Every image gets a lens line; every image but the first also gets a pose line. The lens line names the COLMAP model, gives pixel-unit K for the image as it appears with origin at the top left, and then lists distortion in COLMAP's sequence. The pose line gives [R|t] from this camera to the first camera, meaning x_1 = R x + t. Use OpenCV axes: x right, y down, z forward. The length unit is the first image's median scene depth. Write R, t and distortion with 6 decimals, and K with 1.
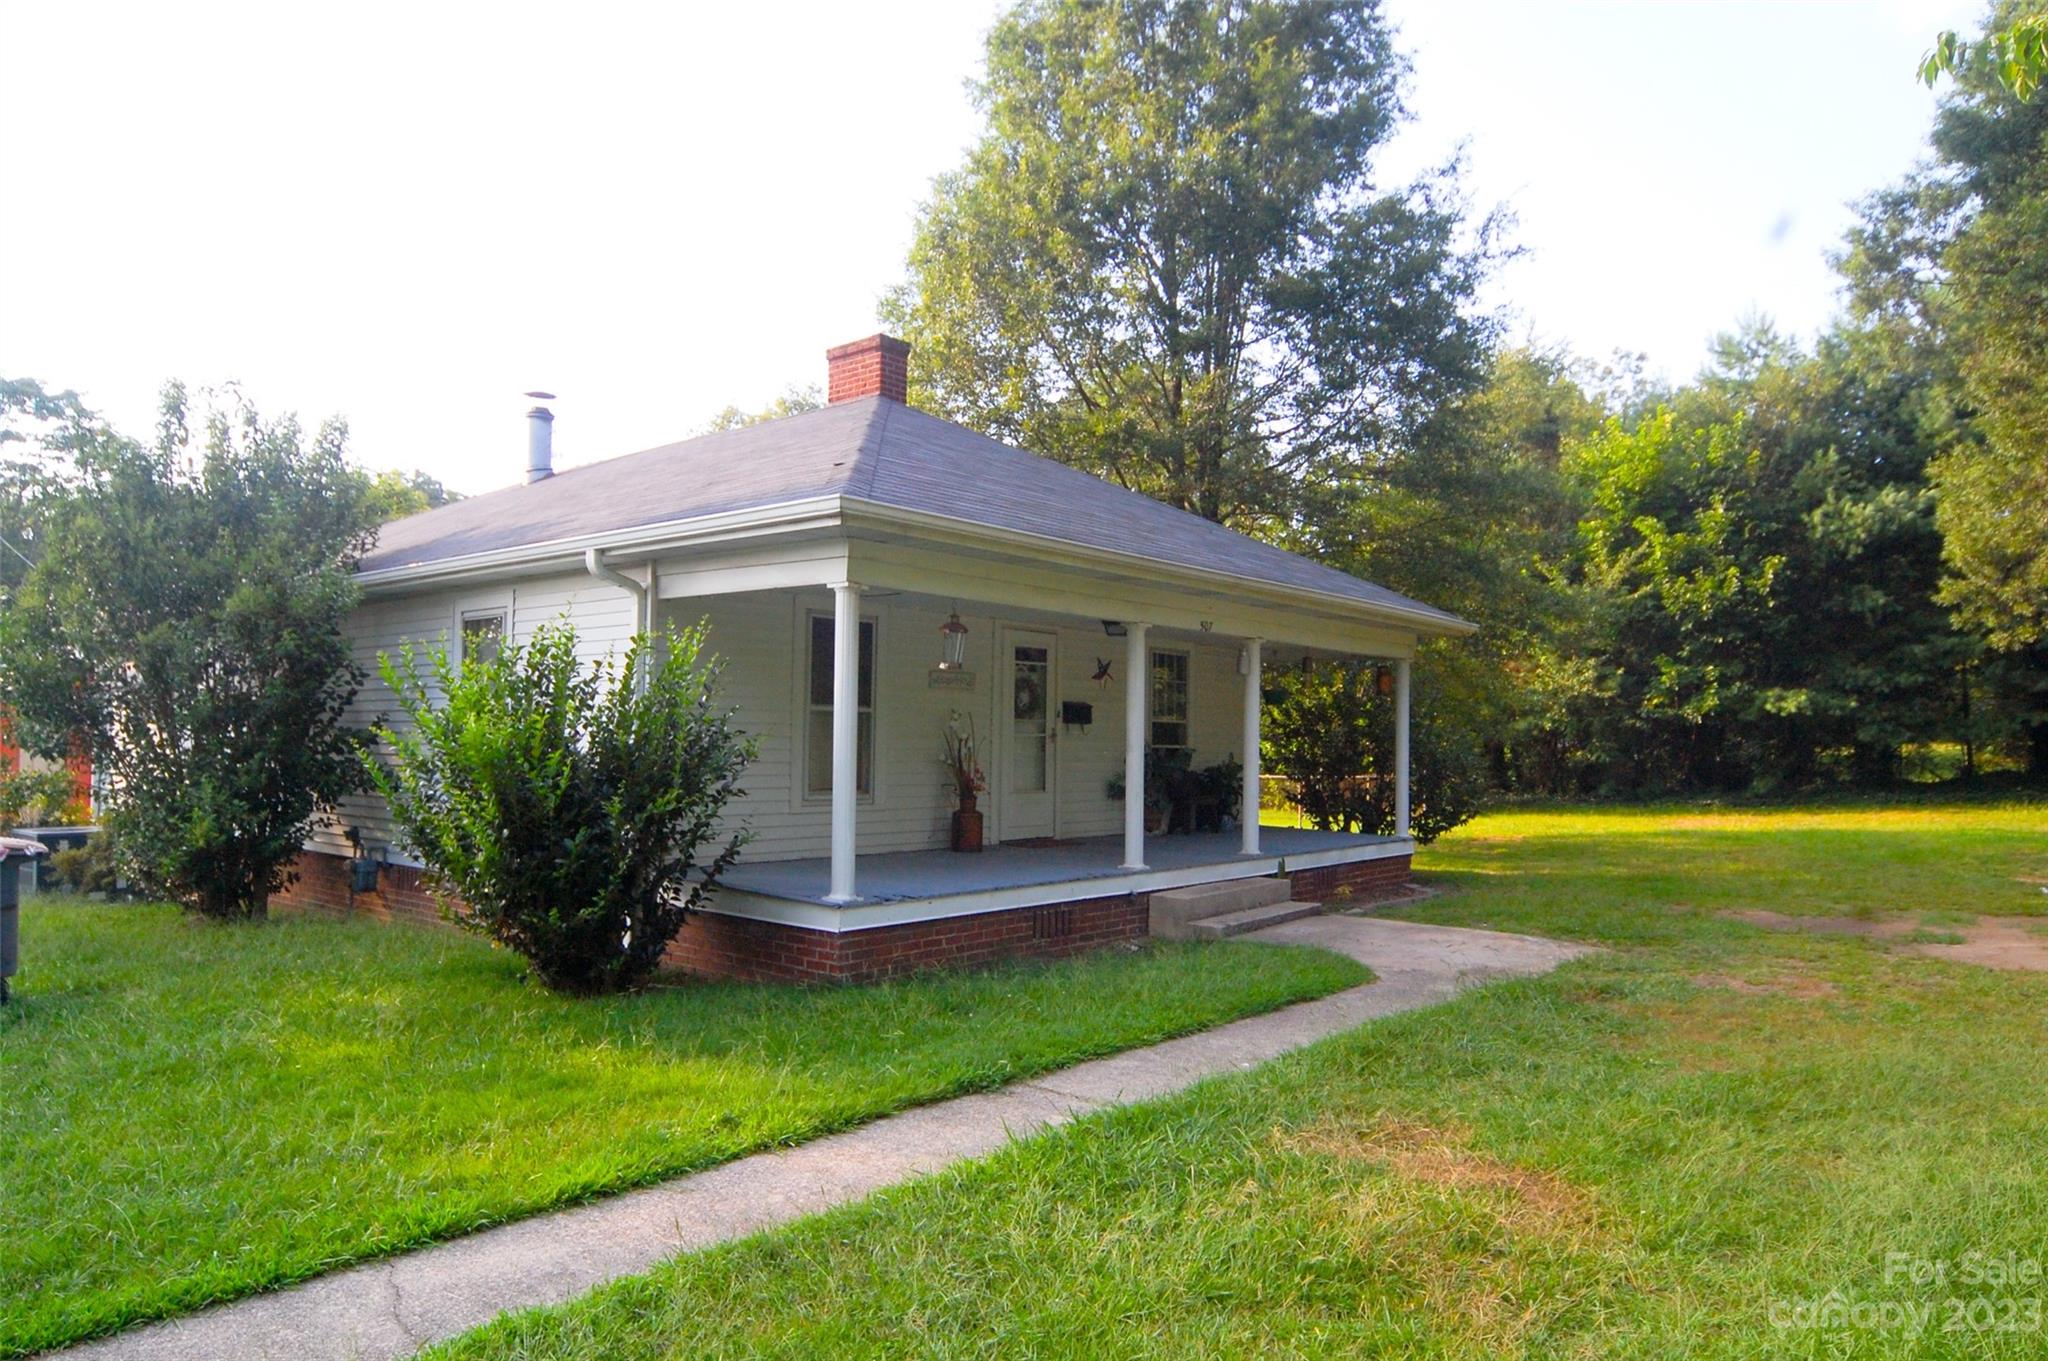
lens RADIAL K [[1284.5, 0, 1023.0], [0, 1284.5, 683.7], [0, 0, 1]] dist [0.000268, 0.000002]
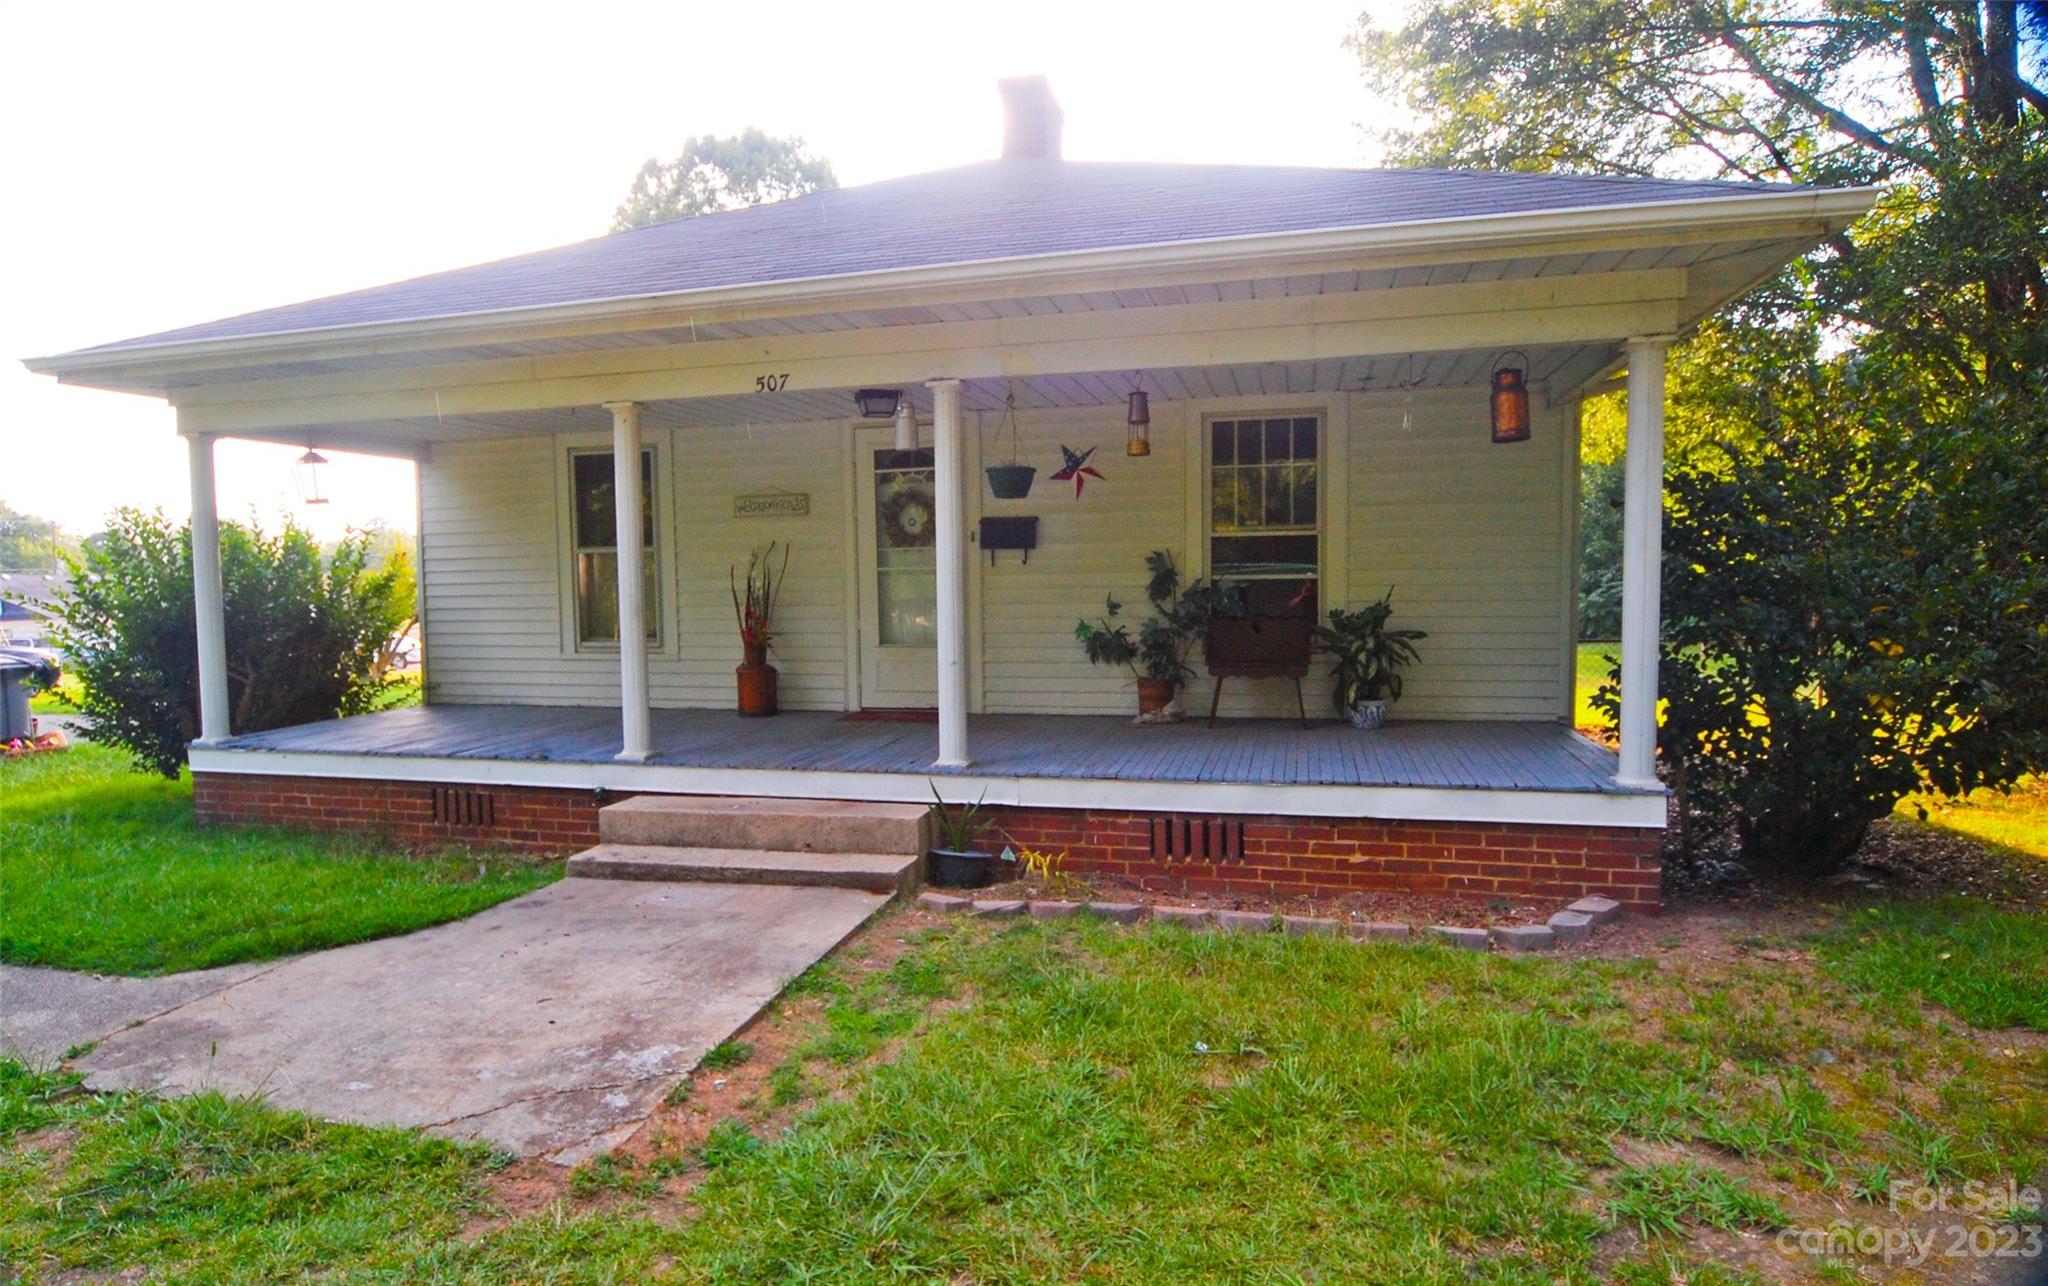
lens RADIAL K [[1124.9, 0, 1023.5], [0, 1124.9, 644.0], [0, 0, 1]] dist [-0.002506, -0.000178]
pose [[0.415228, 0.023742, -0.909408, 0.683786], [0.060110, 0.996759, 0.053468, 0.058079], [0.907729, -0.076866, 0.412455, 0.879274]]
